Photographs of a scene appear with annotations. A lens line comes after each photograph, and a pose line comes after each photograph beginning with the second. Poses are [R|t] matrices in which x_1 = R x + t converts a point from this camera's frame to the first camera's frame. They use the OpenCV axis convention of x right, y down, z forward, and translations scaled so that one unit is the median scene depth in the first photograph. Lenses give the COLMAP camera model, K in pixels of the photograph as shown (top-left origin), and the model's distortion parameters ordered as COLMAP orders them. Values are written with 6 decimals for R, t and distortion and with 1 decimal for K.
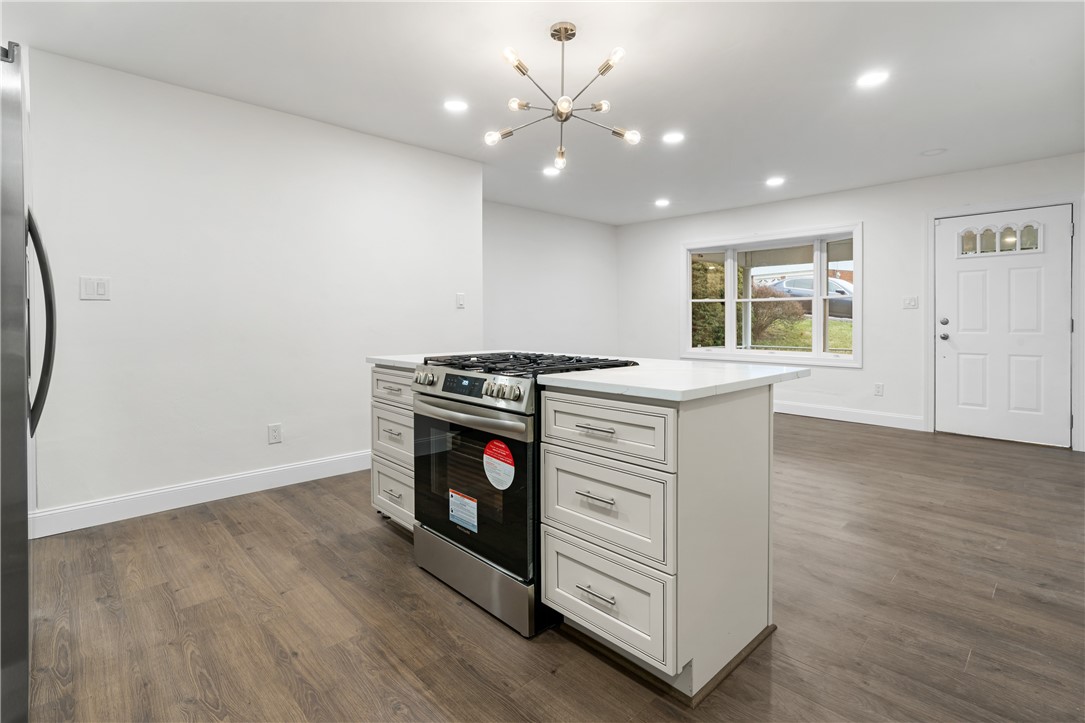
lens RADIAL K [[517.7, 0, 539.3], [0, 517.7, 319.1], [0, 0, 1]] dist [-0.008706, 0.001518]
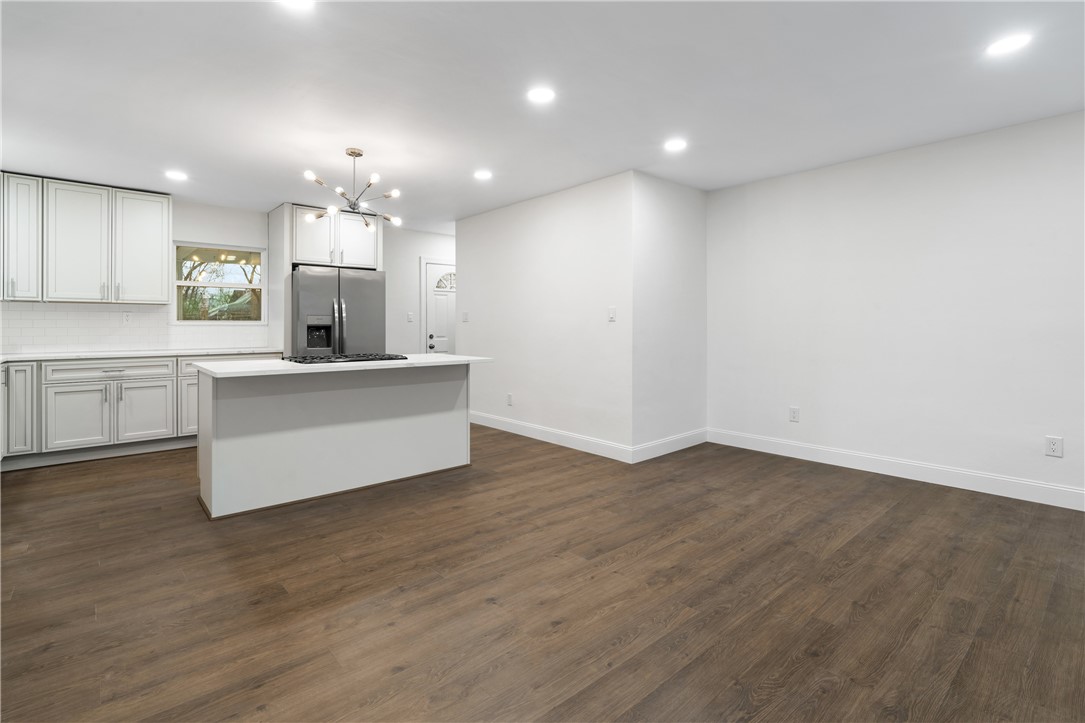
lens RADIAL K [[520.5, 0, 549.9], [0, 520.5, 324.8], [0, 0, 1]] dist [-0.021495, 0.008660]
pose [[-0.037777, -0.000044, -0.999286, 0.829540], [0.002720, 0.999996, -0.000147, -0.013563], [0.999282, -0.002724, -0.037777, 0.861049]]
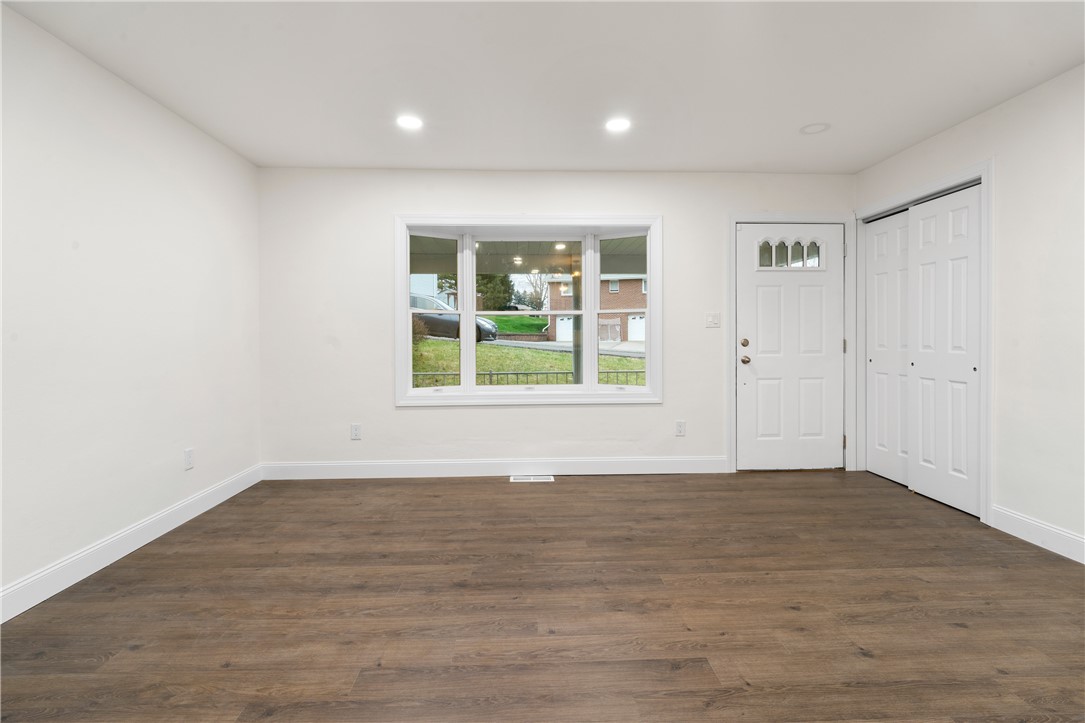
lens RADIAL K [[514.8, 0, 544.5], [0, 514.8, 331.6], [0, 0, 1]] dist [-0.017992, 0.008418]
pose [[0.654936, 0.005334, 0.755665, -0.088940], [0.003026, 0.999949, -0.009681, -0.006910], [-0.755678, 0.008627, 0.654887, 0.718625]]
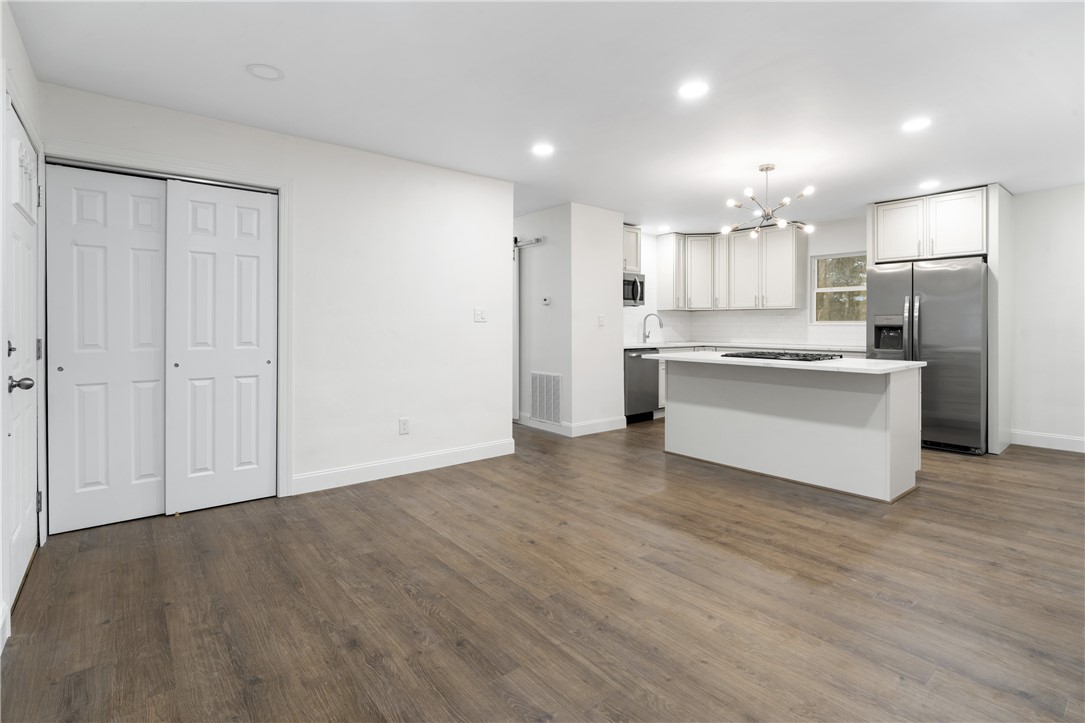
lens RADIAL K [[514.8, 0, 544.5], [0, 514.8, 331.6], [0, 0, 1]] dist [-0.017992, 0.008418]
pose [[-0.997326, -0.000671, 0.073083, 0.342601], [0.000215, 0.999926, 0.012125, -0.014794], [-0.073085, 0.012108, -0.997252, 1.433703]]
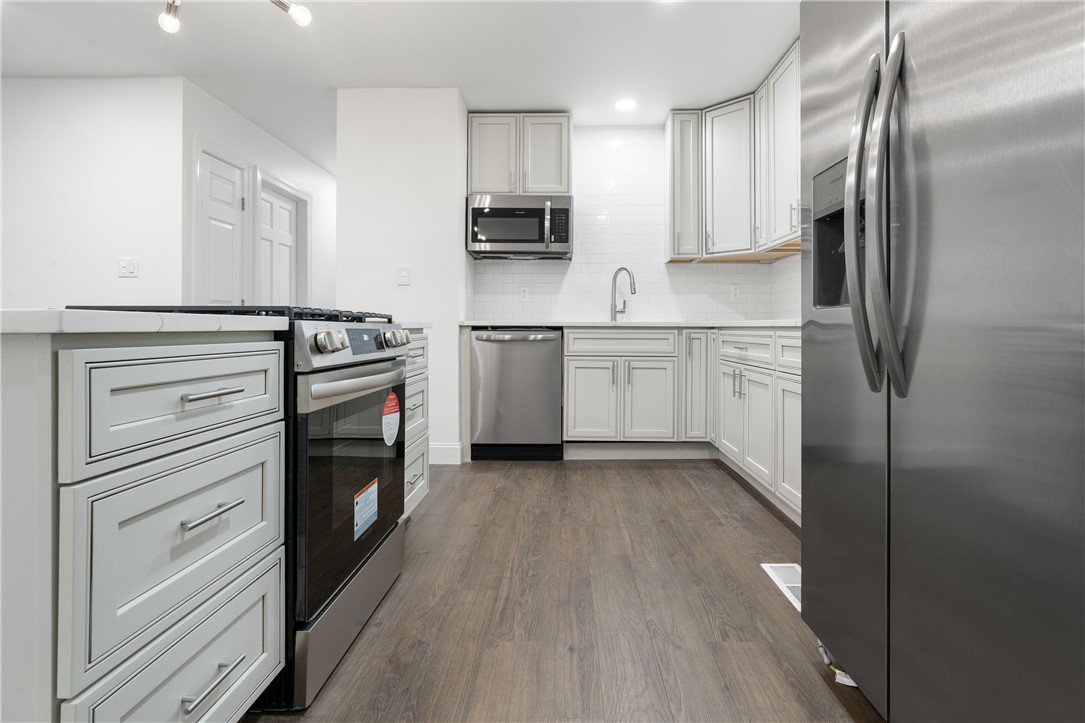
lens RADIAL K [[516.4, 0, 561.6], [0, 516.4, 329.1], [0, 0, 1]] dist [-0.019723, -0.000014]
pose [[-0.711437, -0.002685, 0.702744, -0.370344], [-0.000853, 0.999995, 0.002957, 0.046611], [-0.702749, 0.001504, -0.711436, 0.567711]]
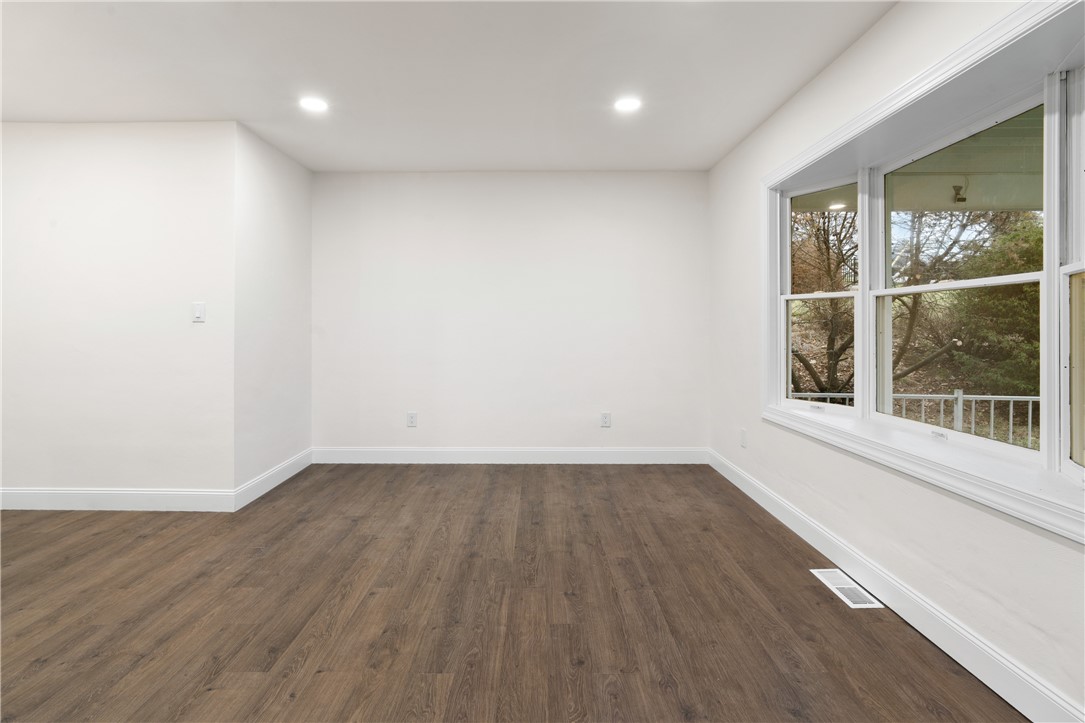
lens RADIAL K [[533.4, 0, 535.9], [0, 533.4, 324.2], [0, 0, 1]] dist [-0.017353, 0.007107]
pose [[0.719814, -0.004349, -0.694153, 0.685056], [0.000410, 0.999983, -0.005840, -0.012766], [0.694167, 0.003919, 0.719804, 0.739900]]
